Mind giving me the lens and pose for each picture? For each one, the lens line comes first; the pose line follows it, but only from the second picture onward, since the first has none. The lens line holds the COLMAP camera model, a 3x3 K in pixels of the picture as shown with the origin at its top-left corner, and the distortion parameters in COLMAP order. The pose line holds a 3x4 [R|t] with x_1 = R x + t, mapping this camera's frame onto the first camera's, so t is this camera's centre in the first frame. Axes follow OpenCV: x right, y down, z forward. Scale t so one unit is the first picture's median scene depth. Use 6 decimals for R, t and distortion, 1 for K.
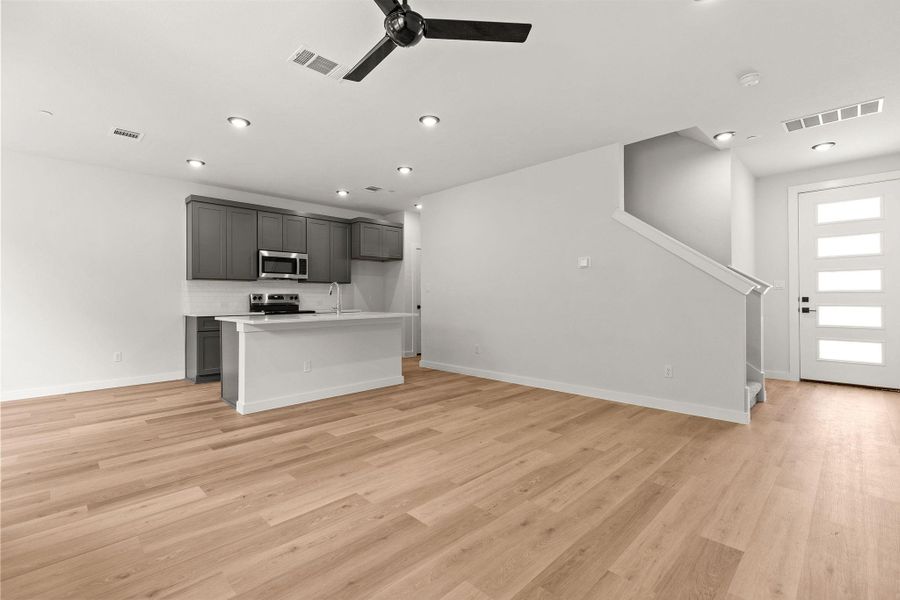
lens RADIAL K [[405.0, 0, 446.7], [0, 405.0, 293.0], [0, 0, 1]] dist [0.007855, -0.001764]
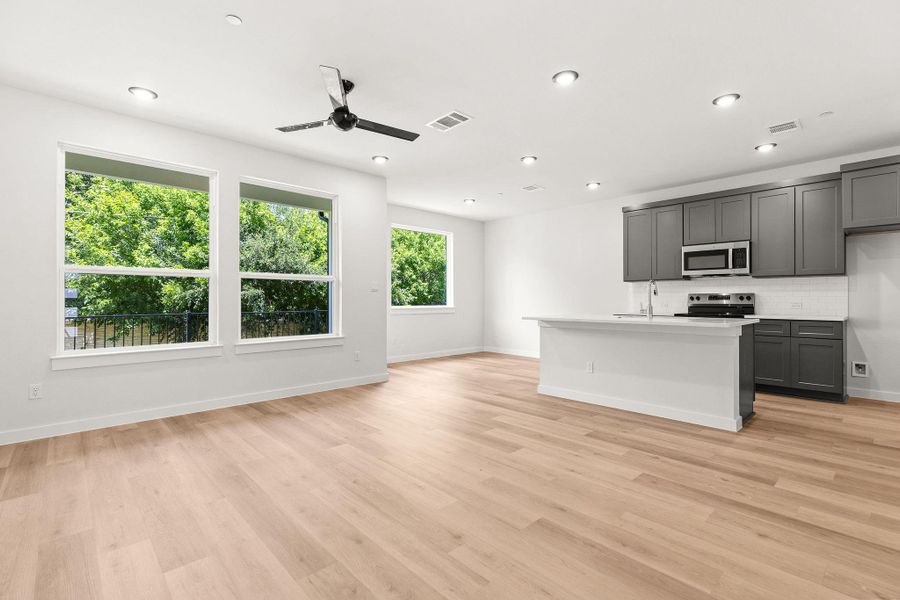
lens RADIAL K [[405.0, 0, 448.3], [0, 405.0, 298.0], [0, 0, 1]] dist [0.007855, -0.001764]
pose [[-0.025110, 0.001580, -0.999683, 0.992641], [0.014591, 0.999893, 0.001214, 0.005939], [0.999578, -0.014556, -0.025131, 1.016391]]
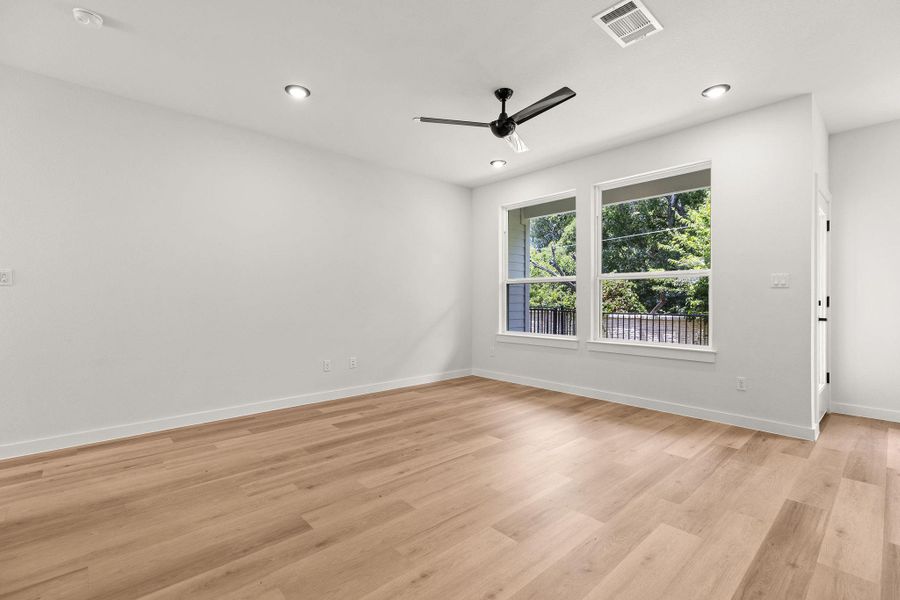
lens RADIAL K [[405.0, 0, 451.6], [0, 405.0, 293.7], [0, 0, 1]] dist [0.007855, -0.001764]
pose [[-0.999408, 0.002616, 0.034315, 0.031348], [0.001611, 0.999569, -0.029302, 0.023151], [-0.034376, -0.029229, -0.998981, 1.828374]]
